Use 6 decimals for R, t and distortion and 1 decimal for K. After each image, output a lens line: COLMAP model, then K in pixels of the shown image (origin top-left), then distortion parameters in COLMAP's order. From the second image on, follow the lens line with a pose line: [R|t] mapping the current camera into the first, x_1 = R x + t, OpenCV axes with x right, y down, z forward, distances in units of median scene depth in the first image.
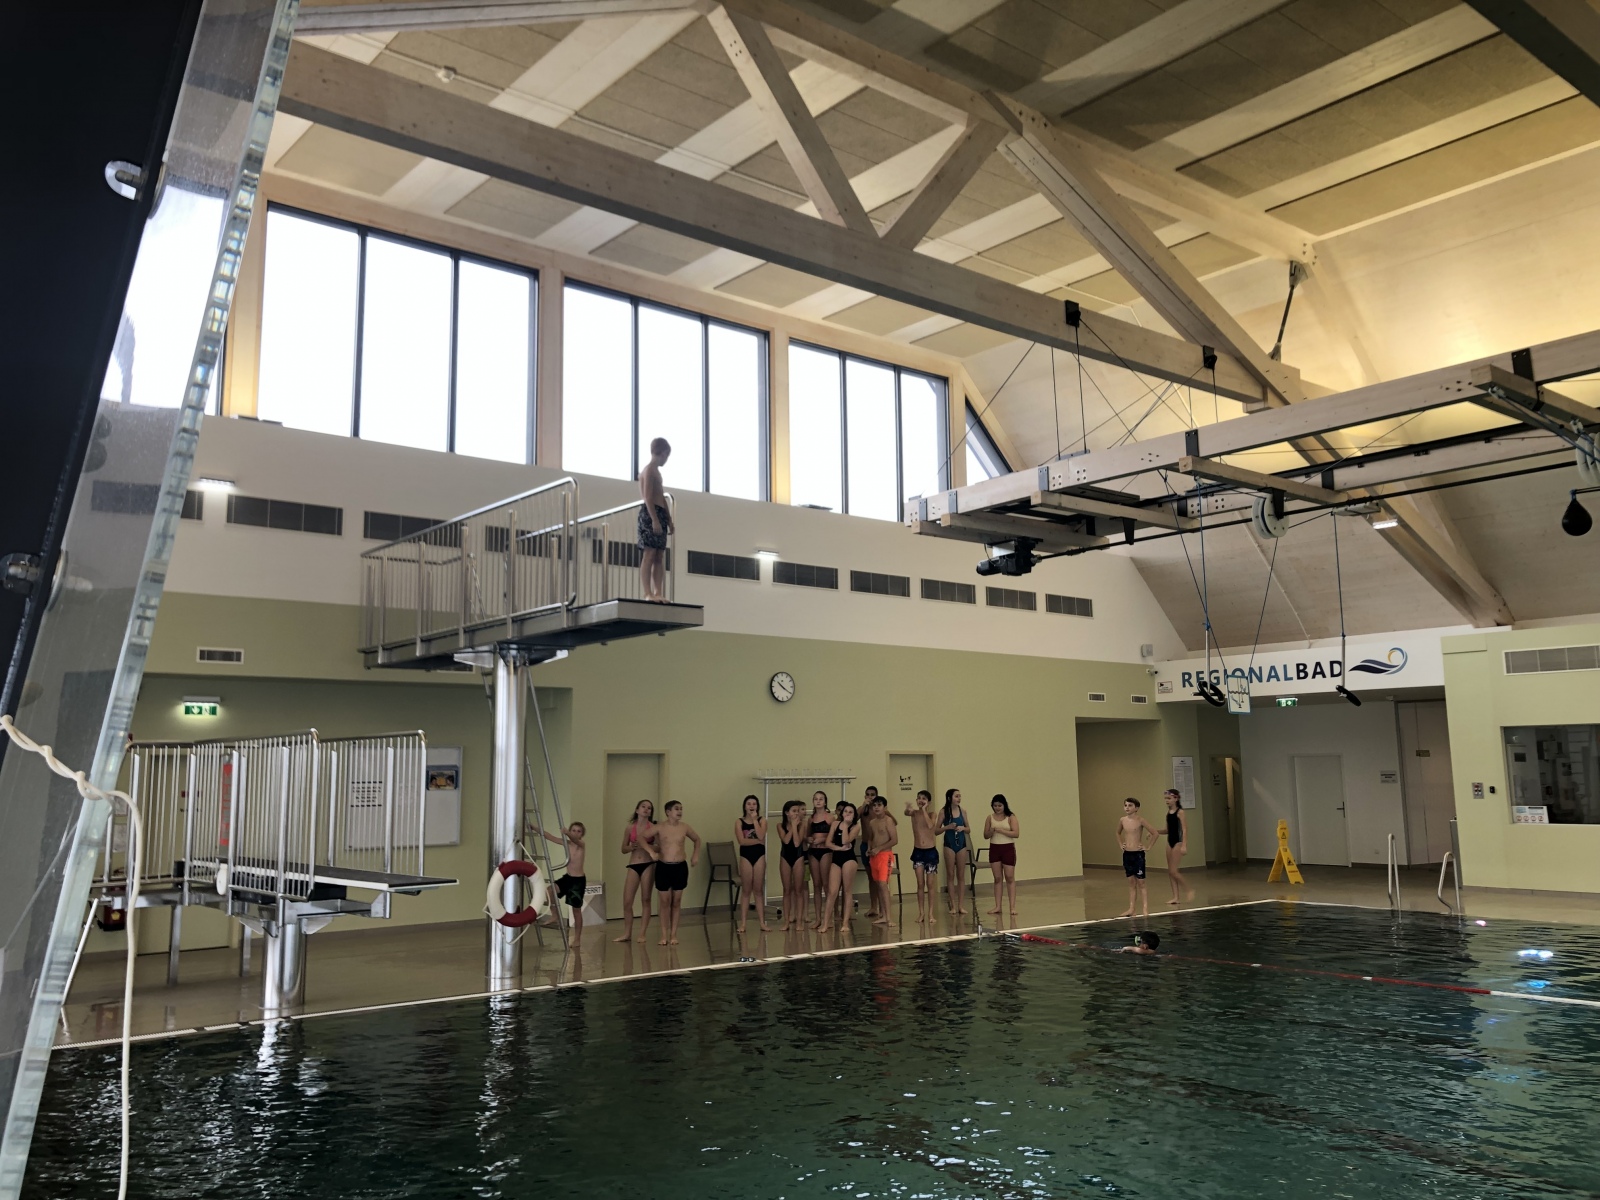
lens RADIAL K [[1312.2, 0, 786.3], [0, 1312.2, 595.7], [0, 0, 1]] dist [0.054810, -0.065731]
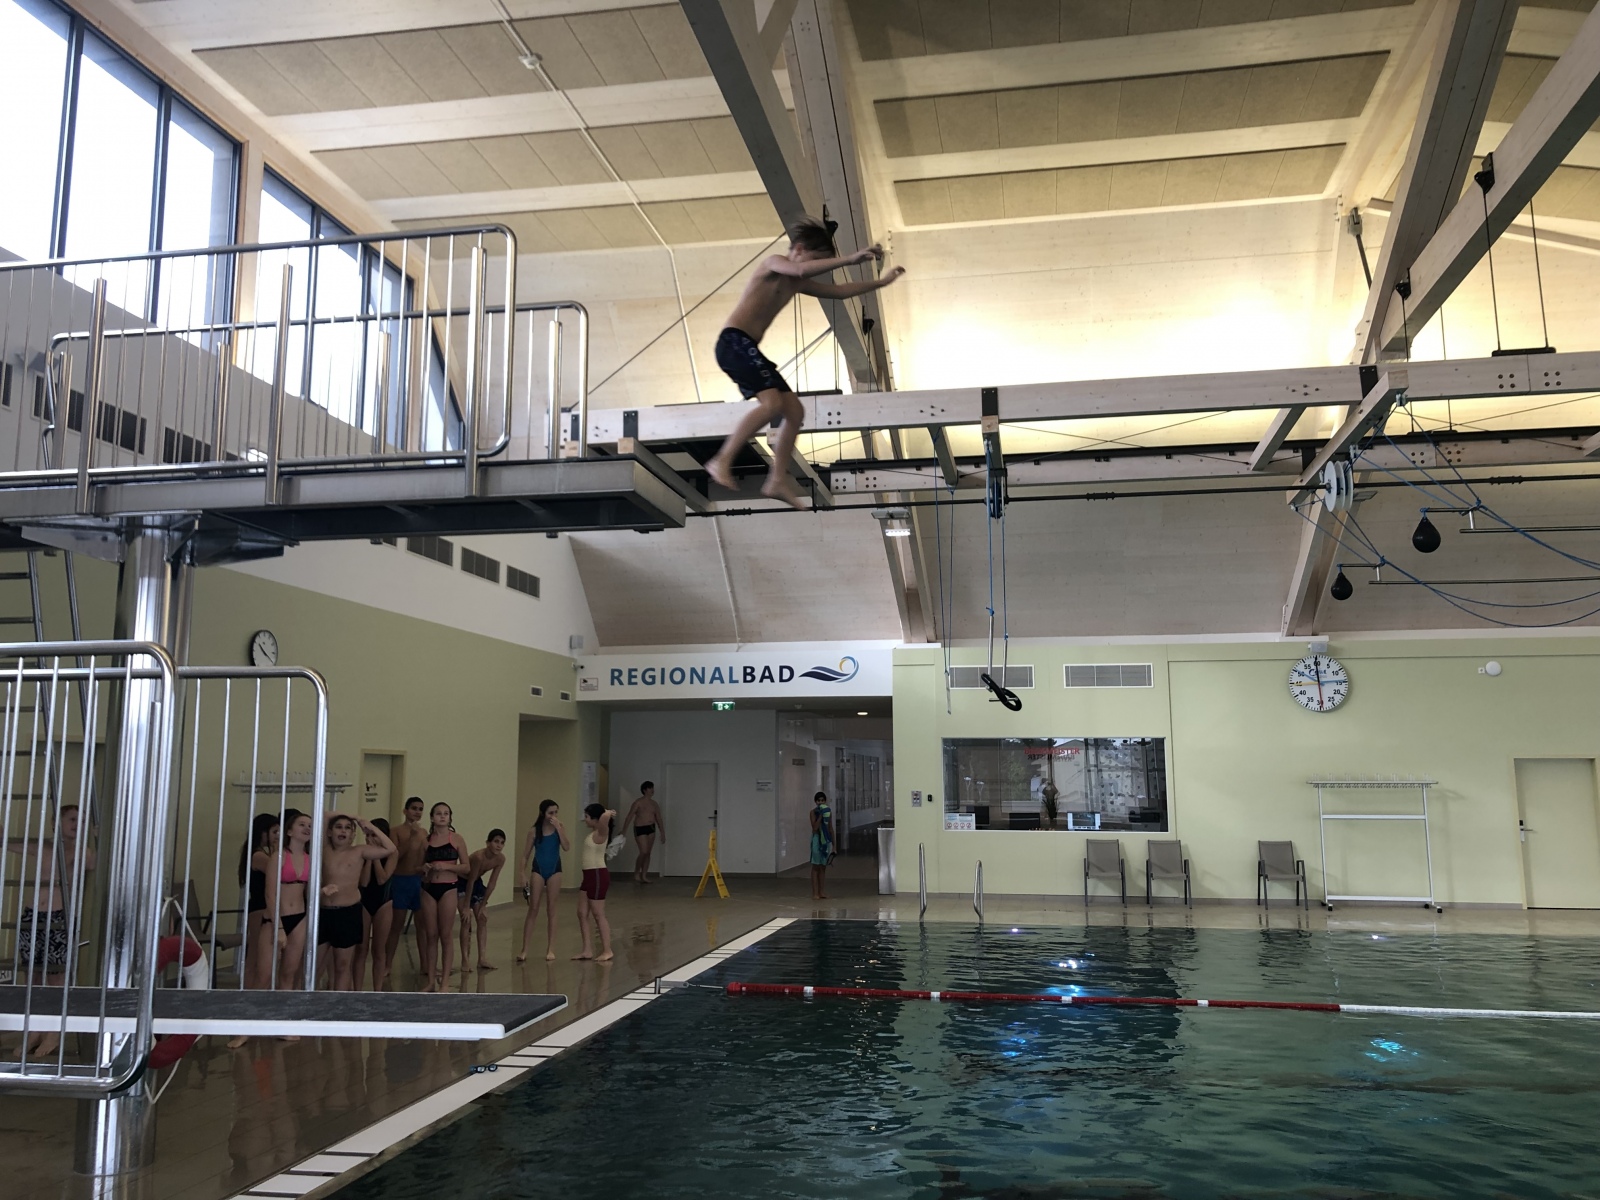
lens RADIAL K [[1312.2, 0, 816.7], [0, 1312.2, 586.7], [0, 0, 1]] dist [0.054810, -0.065731]
pose [[0.759661, 0.104278, 0.641904, -0.198333], [-0.095573, 0.994245, -0.048410, 0.036002], [-0.643258, -0.024573, 0.765255, 0.244321]]
